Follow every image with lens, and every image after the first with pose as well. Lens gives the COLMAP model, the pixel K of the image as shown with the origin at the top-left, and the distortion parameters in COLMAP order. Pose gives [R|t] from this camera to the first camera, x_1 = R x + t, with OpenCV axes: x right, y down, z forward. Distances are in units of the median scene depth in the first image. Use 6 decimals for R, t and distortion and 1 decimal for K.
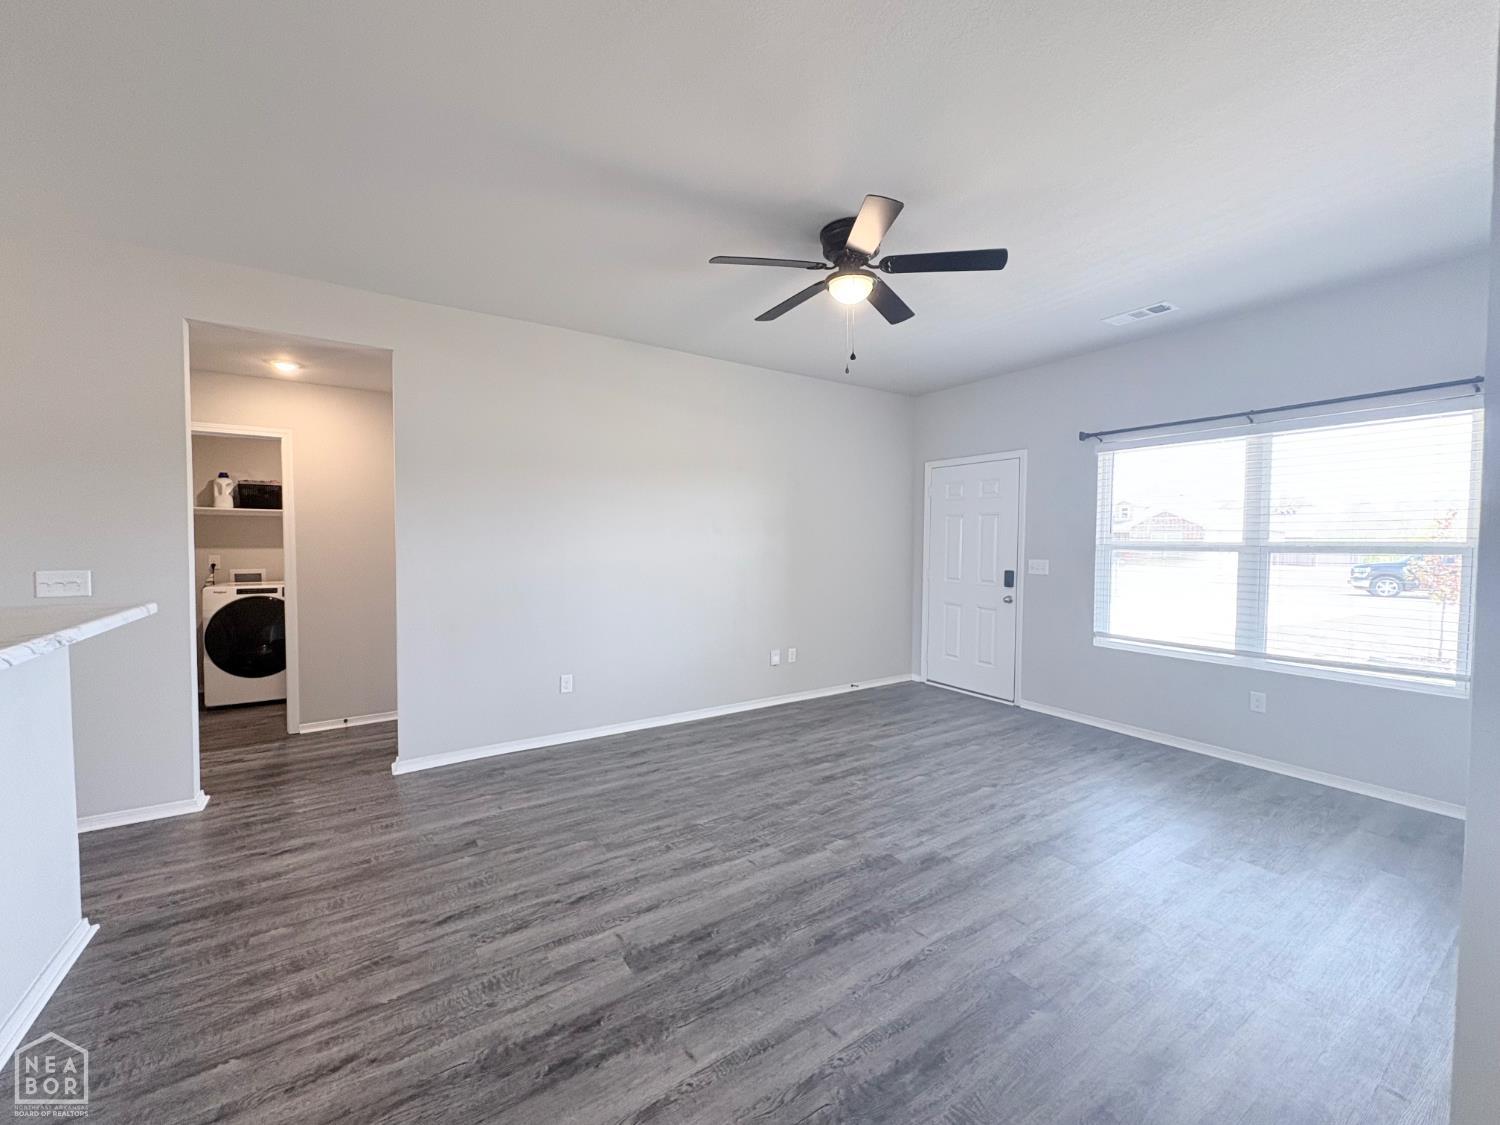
lens RADIAL K [[596.5, 0, 752.8], [0, 596.5, 557.3], [0, 0, 1]] dist [-0.000240, -0.000847]
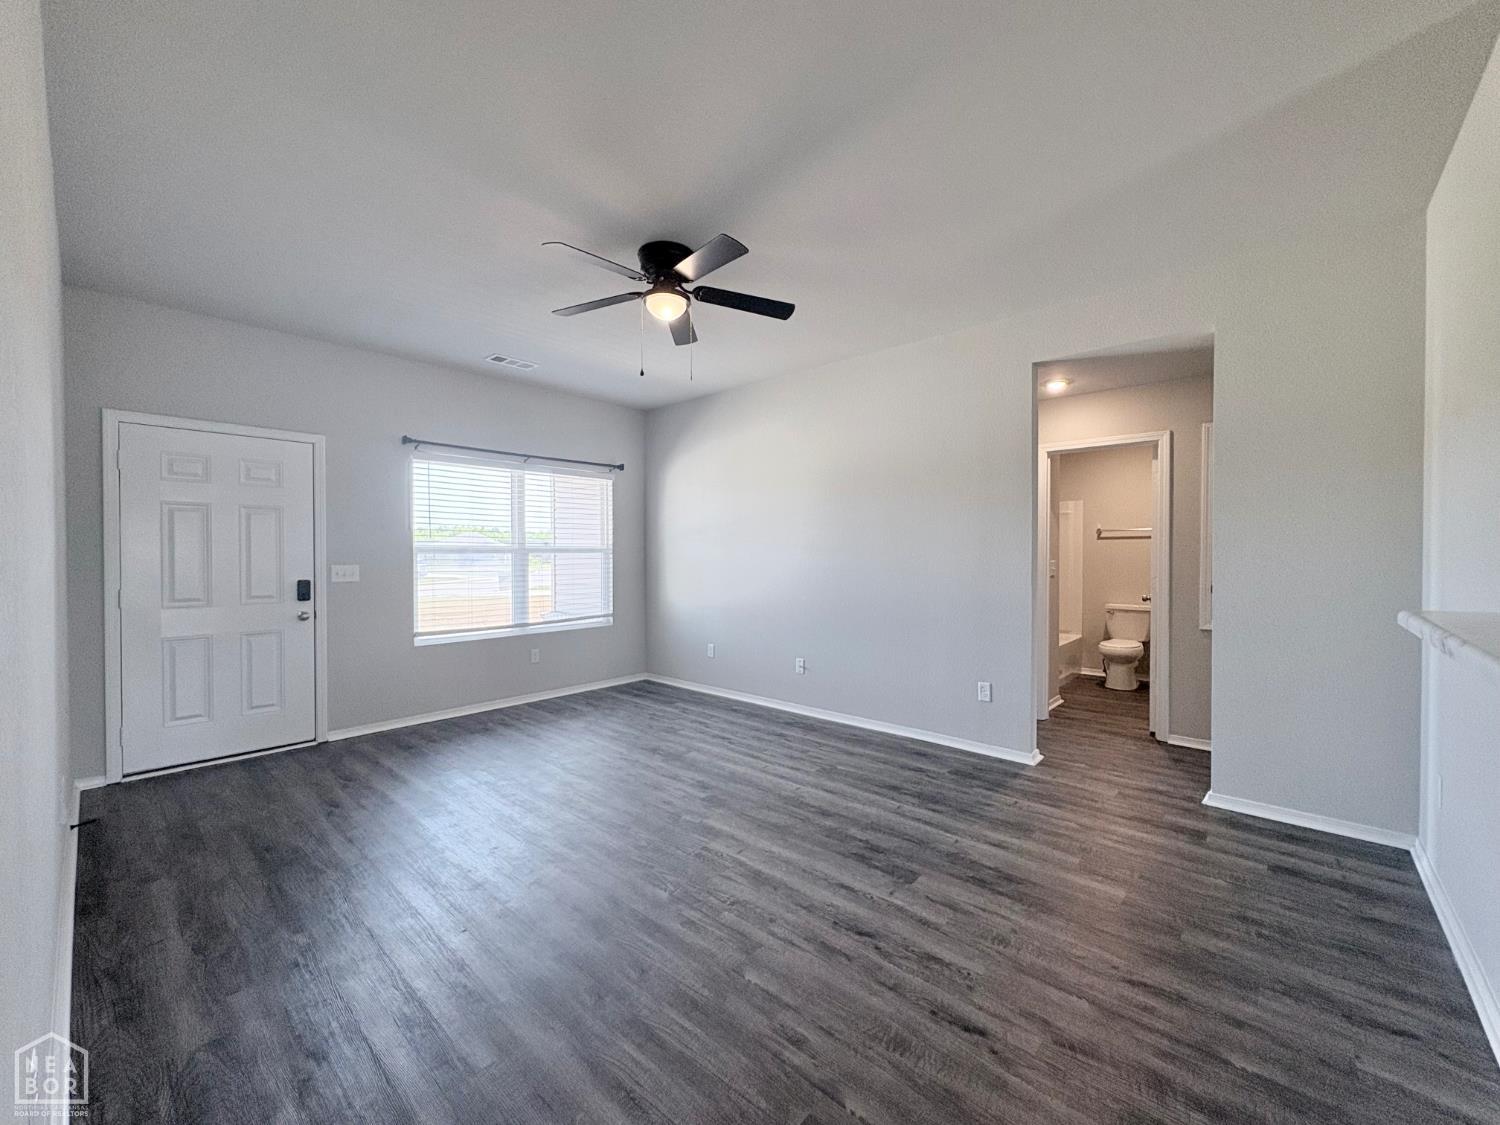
lens RADIAL K [[596.5, 0, 749.0], [0, 596.5, 557.8], [0, 0, 1]] dist [-0.000240, -0.000847]
pose [[-0.245357, -0.010843, 0.969372, -1.001151], [0.029595, 0.999388, 0.018669, -0.011352], [-0.968981, 0.033269, -0.244886, 1.231290]]
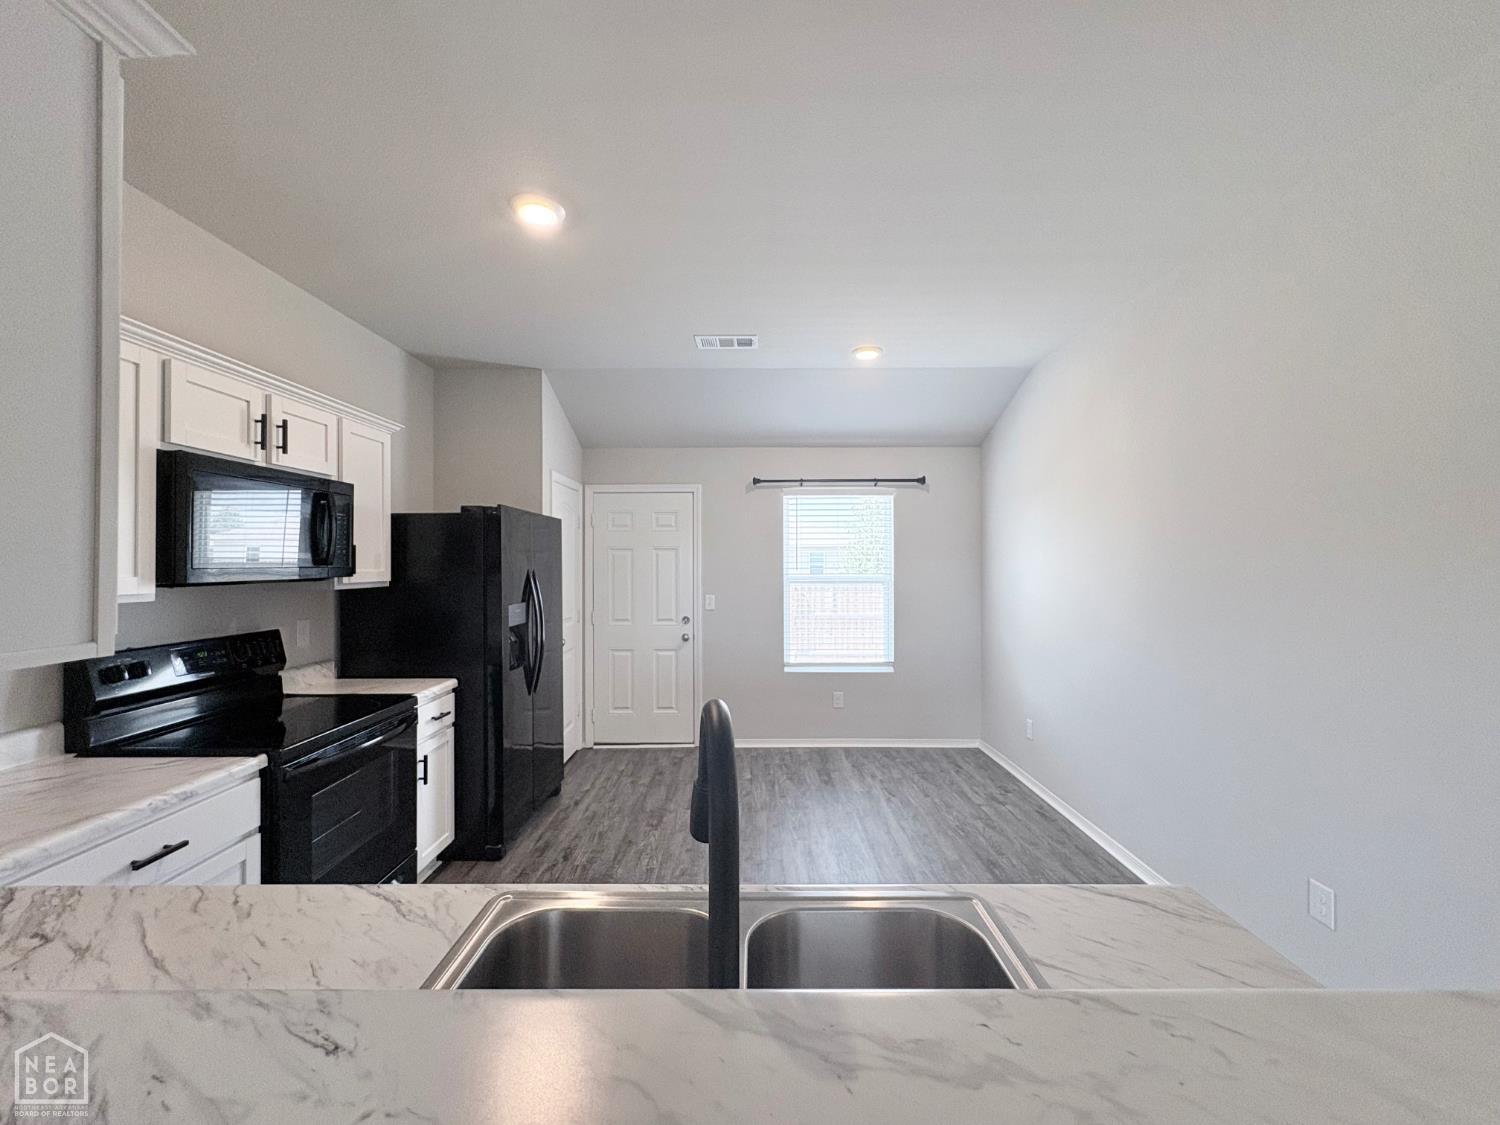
lens RADIAL K [[596.5, 0, 748.6], [0, 596.5, 559.7], [0, 0, 1]] dist [-0.000240, -0.000847]
pose [[0.556086, 0.034891, 0.830392, -0.631371], [0.020703, 0.998227, -0.055807, 0.000982], [-0.830867, 0.048225, 0.554378, 0.763951]]
